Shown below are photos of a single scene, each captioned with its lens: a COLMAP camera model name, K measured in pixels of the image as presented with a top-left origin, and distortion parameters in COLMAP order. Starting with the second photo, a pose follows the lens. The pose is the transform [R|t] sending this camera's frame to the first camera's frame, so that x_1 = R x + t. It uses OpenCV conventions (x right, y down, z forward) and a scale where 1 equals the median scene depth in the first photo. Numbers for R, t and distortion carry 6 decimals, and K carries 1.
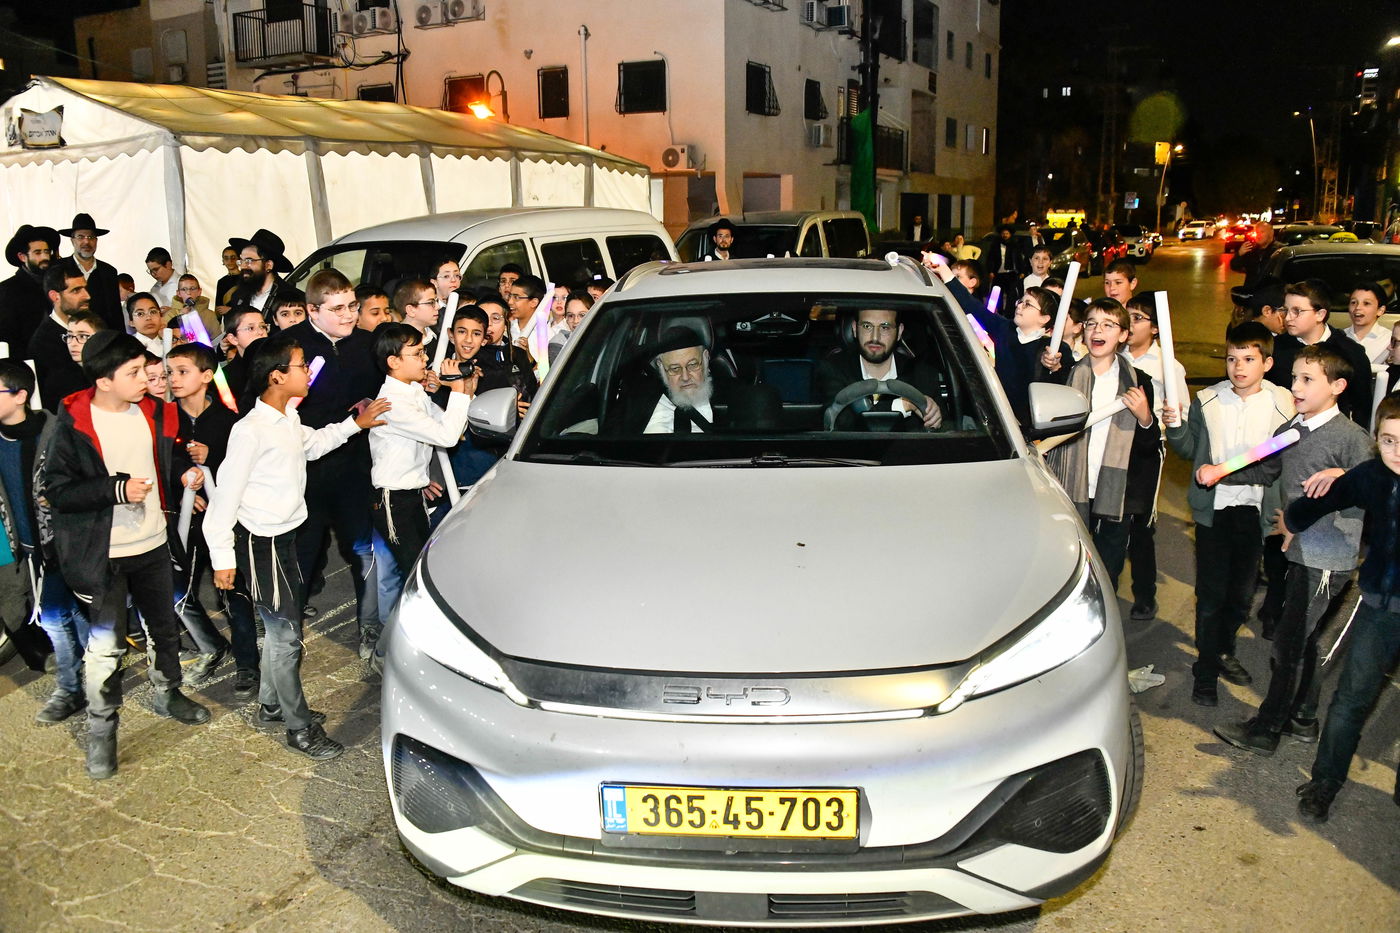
lens RADIAL K [[1092.8, 0, 700.0], [0, 1092.8, 466.5], [0, 0, 1]] dist [-0.157177, 0.077895]
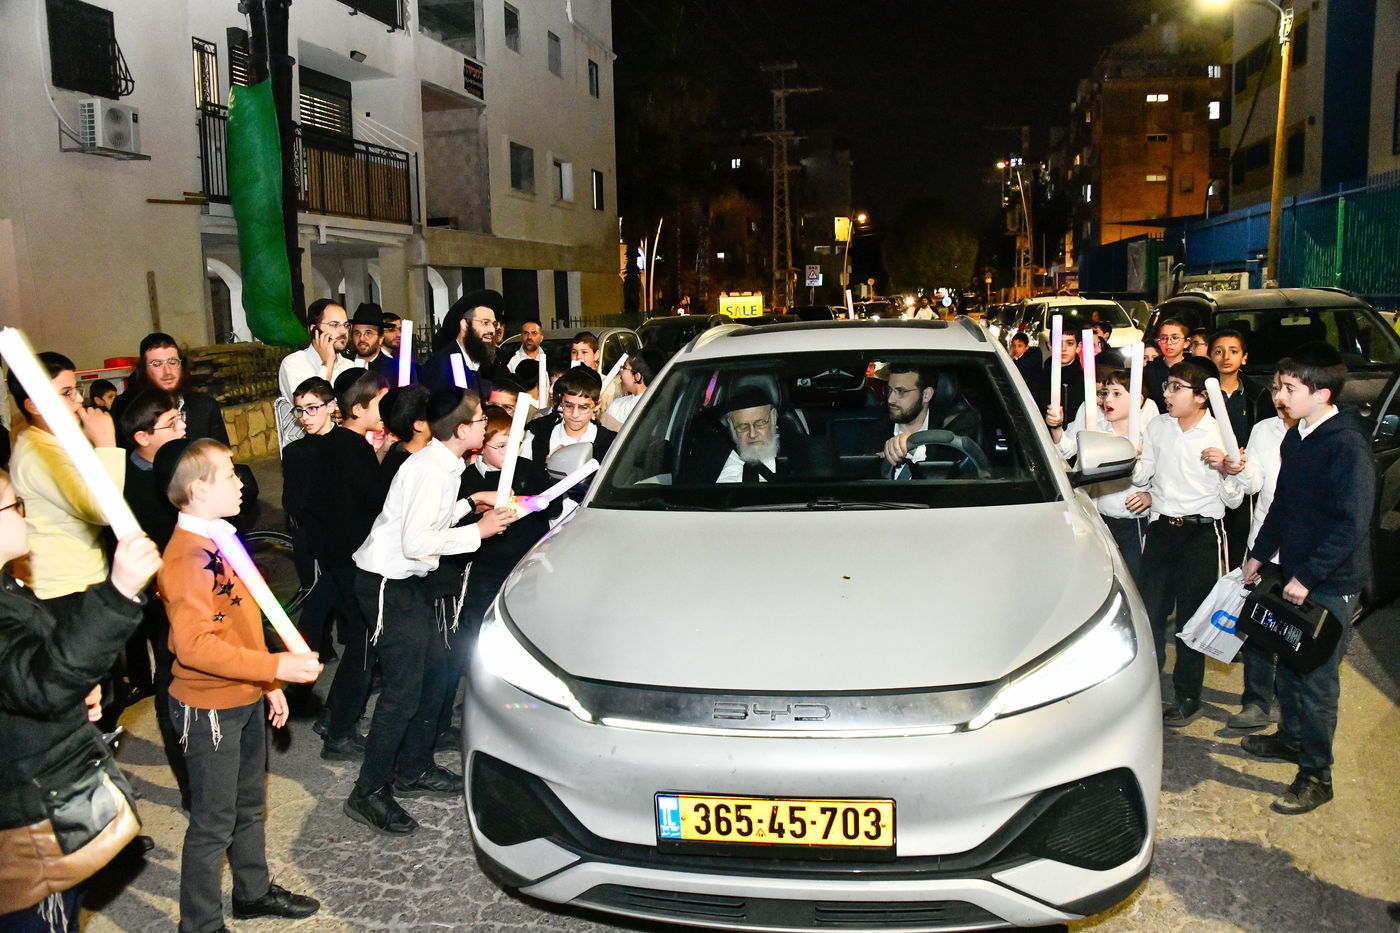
lens RADIAL K [[1092.8, 0, 700.0], [0, 1092.8, 466.5], [0, 0, 1]] dist [-0.157177, 0.077895]
pose [[0.962405, -0.057719, 0.265415, 0.232717], [0.079713, 0.994152, -0.072848, -0.130742], [-0.259658, 0.091266, 0.961378, 0.579636]]
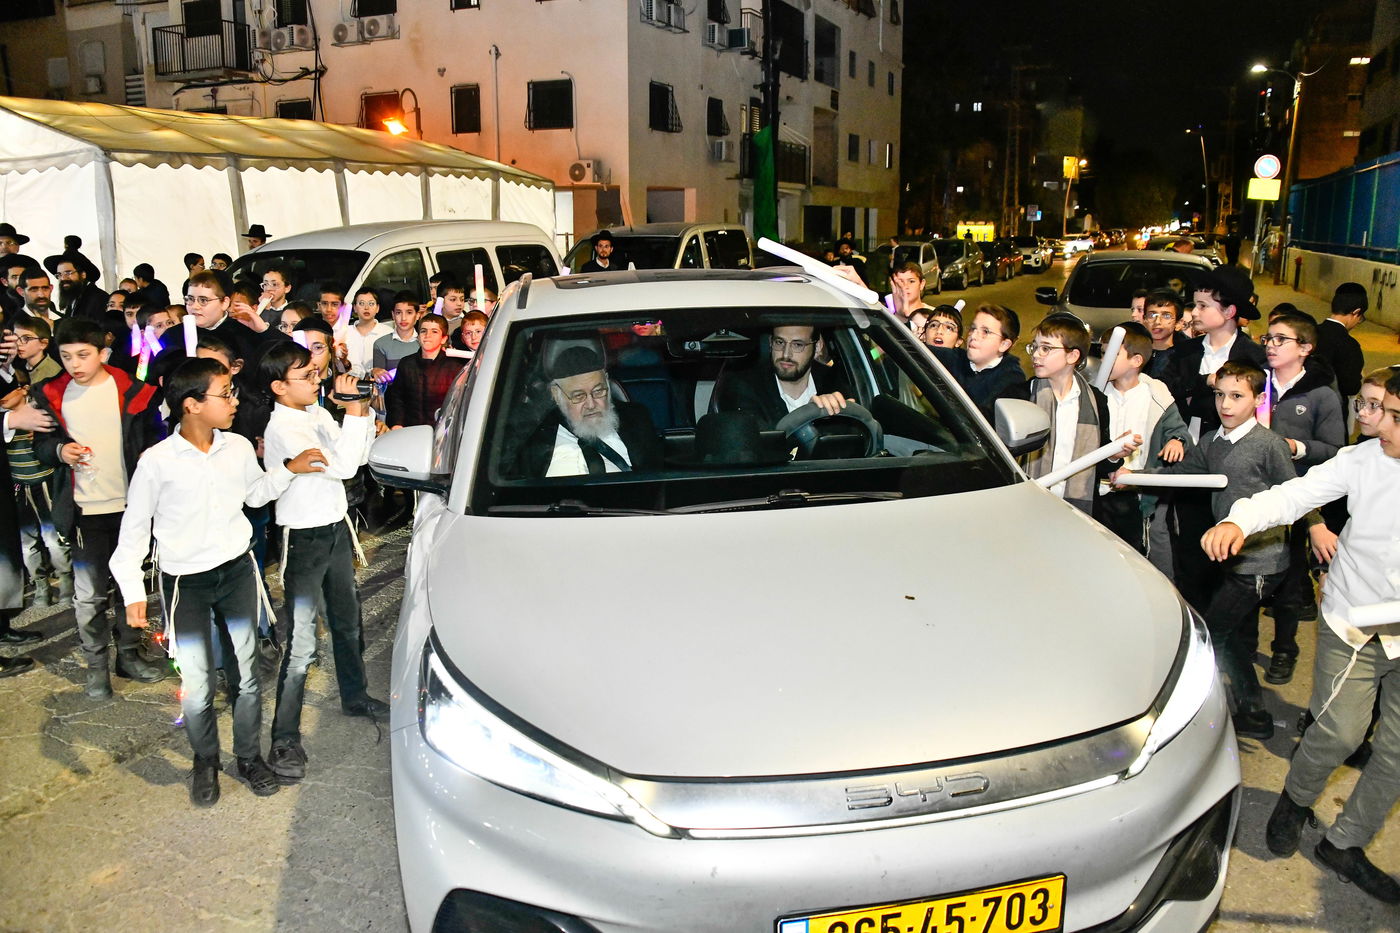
lens RADIAL K [[1092.8, 0, 700.0], [0, 1092.8, 466.5], [0, 0, 1]] dist [-0.157177, 0.077895]
pose [[0.997616, -0.008150, 0.068526, 0.015911], [0.008842, 0.999913, -0.009797, 0.010856], [-0.068440, 0.010380, 0.997601, -0.048342]]
